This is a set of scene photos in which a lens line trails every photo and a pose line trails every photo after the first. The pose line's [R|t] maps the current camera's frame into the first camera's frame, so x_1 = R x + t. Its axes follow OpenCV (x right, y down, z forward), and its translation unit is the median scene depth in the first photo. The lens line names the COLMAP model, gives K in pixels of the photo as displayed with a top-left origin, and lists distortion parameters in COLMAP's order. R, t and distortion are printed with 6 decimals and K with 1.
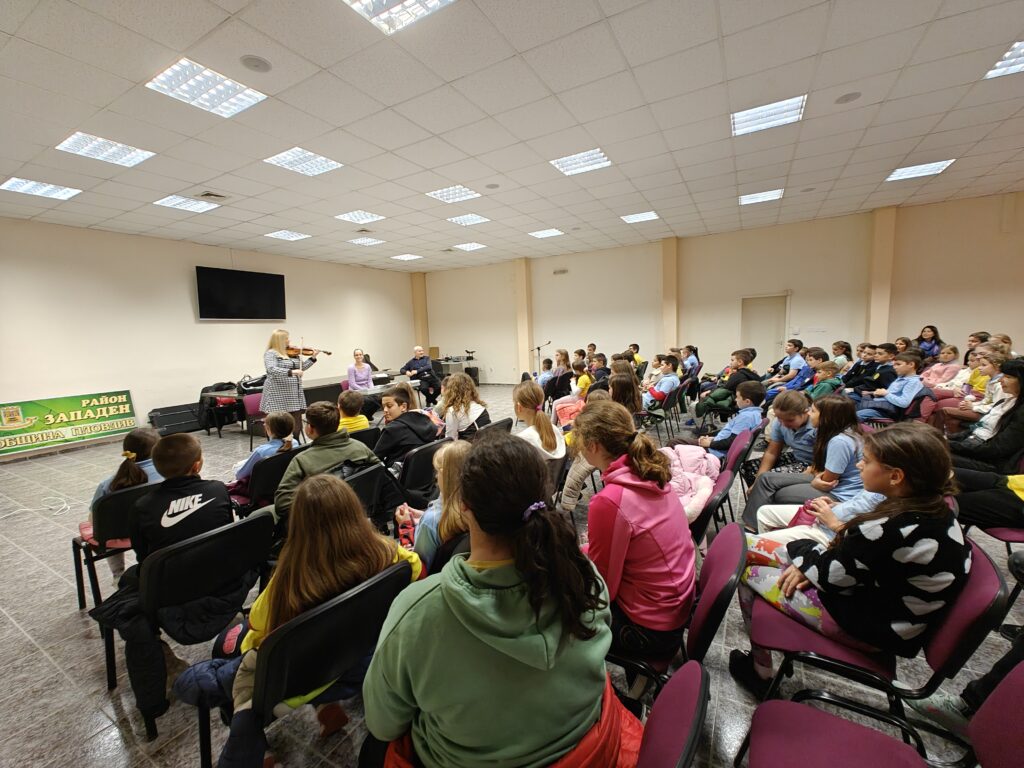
lens RADIAL K [[428.5, 0, 512.0], [0, 428.5, 384.0], [0, 0, 1]] dist [0.012724, -0.006620]
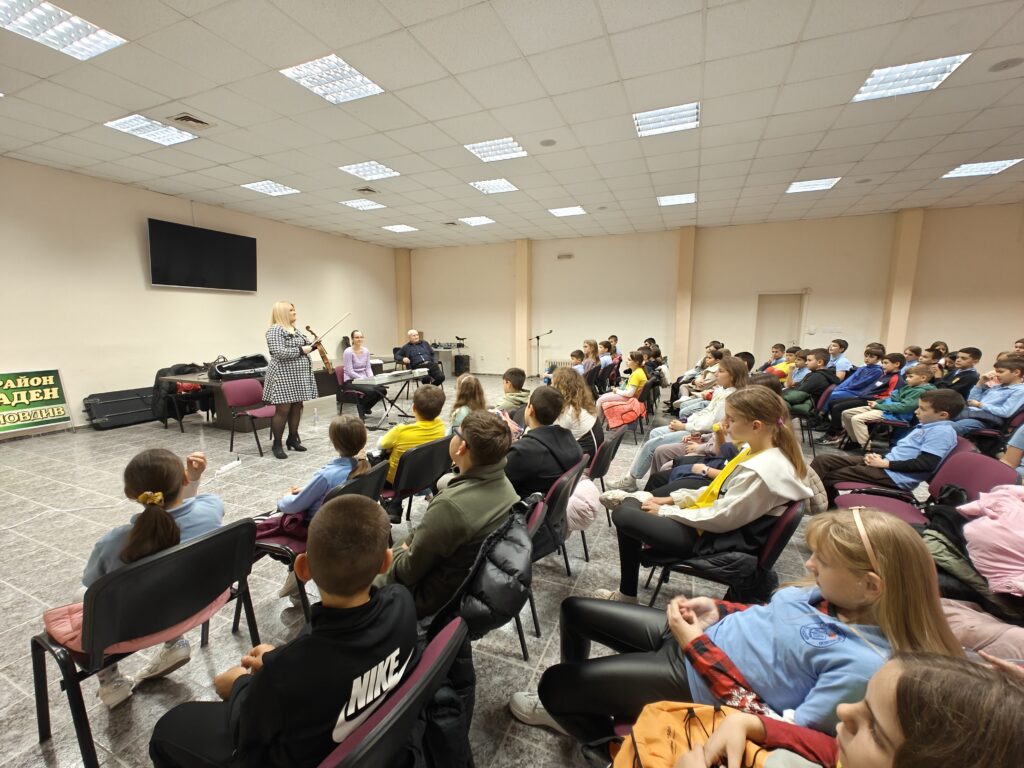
lens RADIAL K [[428.5, 0, 512.0], [0, 428.5, 384.0], [0, 0, 1]] dist [0.012724, -0.006620]
pose [[0.992934, 0.028513, 0.115190, -0.153275], [-0.031384, 0.999239, 0.023181, -0.004056], [-0.114441, -0.026633, 0.993073, 0.122316]]
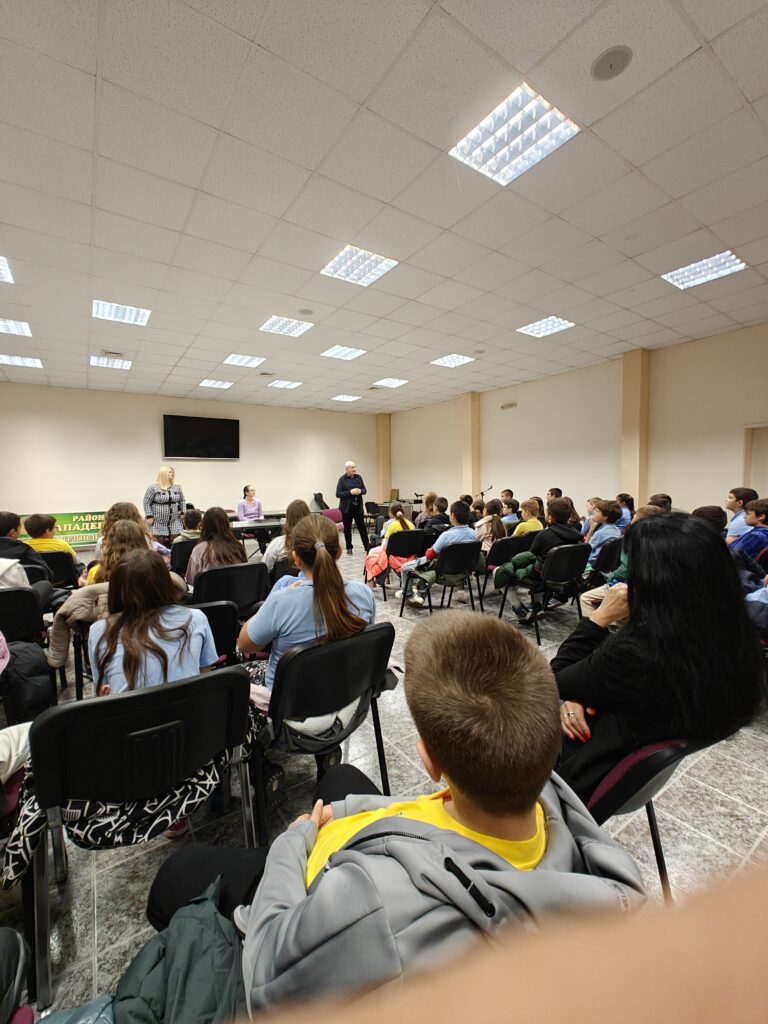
lens RADIAL K [[428.5, 0, 384.0], [0, 428.5, 512.0], [0, 0, 1]] dist [0.012724, -0.006620]
pose [[0.897731, 0.057546, -0.436769, 0.413116], [-0.075607, 0.996847, -0.024063, -0.015296], [0.434007, 0.054625, 0.899252, 0.201197]]
